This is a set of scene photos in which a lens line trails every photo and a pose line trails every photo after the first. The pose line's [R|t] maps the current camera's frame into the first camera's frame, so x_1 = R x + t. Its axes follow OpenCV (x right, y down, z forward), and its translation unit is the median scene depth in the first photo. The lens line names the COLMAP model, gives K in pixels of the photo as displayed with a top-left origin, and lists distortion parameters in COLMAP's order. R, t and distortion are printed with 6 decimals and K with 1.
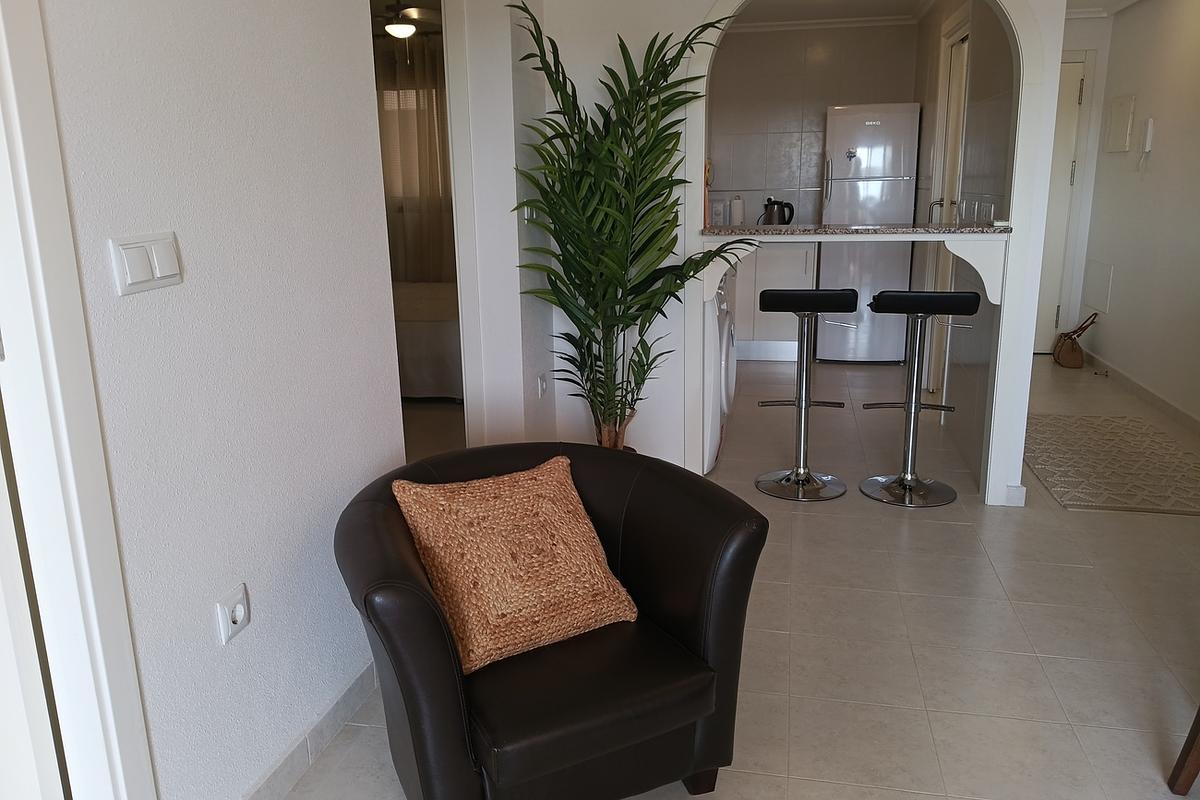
lens RADIAL K [[897.3, 0, 603.4], [0, 897.3, 407.1], [0, 0, 1]] dist [0.063926, -0.119315]
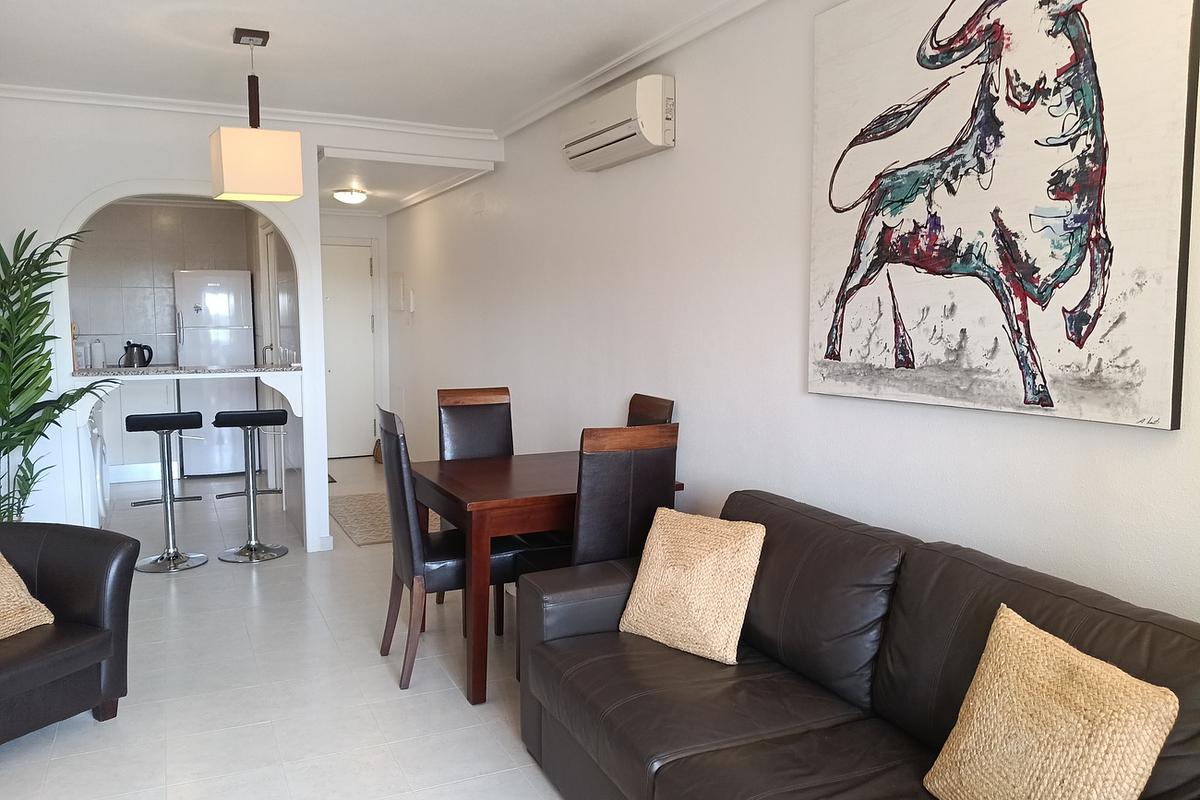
lens RADIAL K [[897.3, 0, 595.7], [0, 897.3, 403.3], [0, 0, 1]] dist [0.063926, -0.119315]
pose [[0.795849, -0.044995, 0.603821, -0.080761], [0.133392, 0.985763, -0.102358, 0.083193], [-0.590619, 0.162006, 0.790521, -0.481432]]
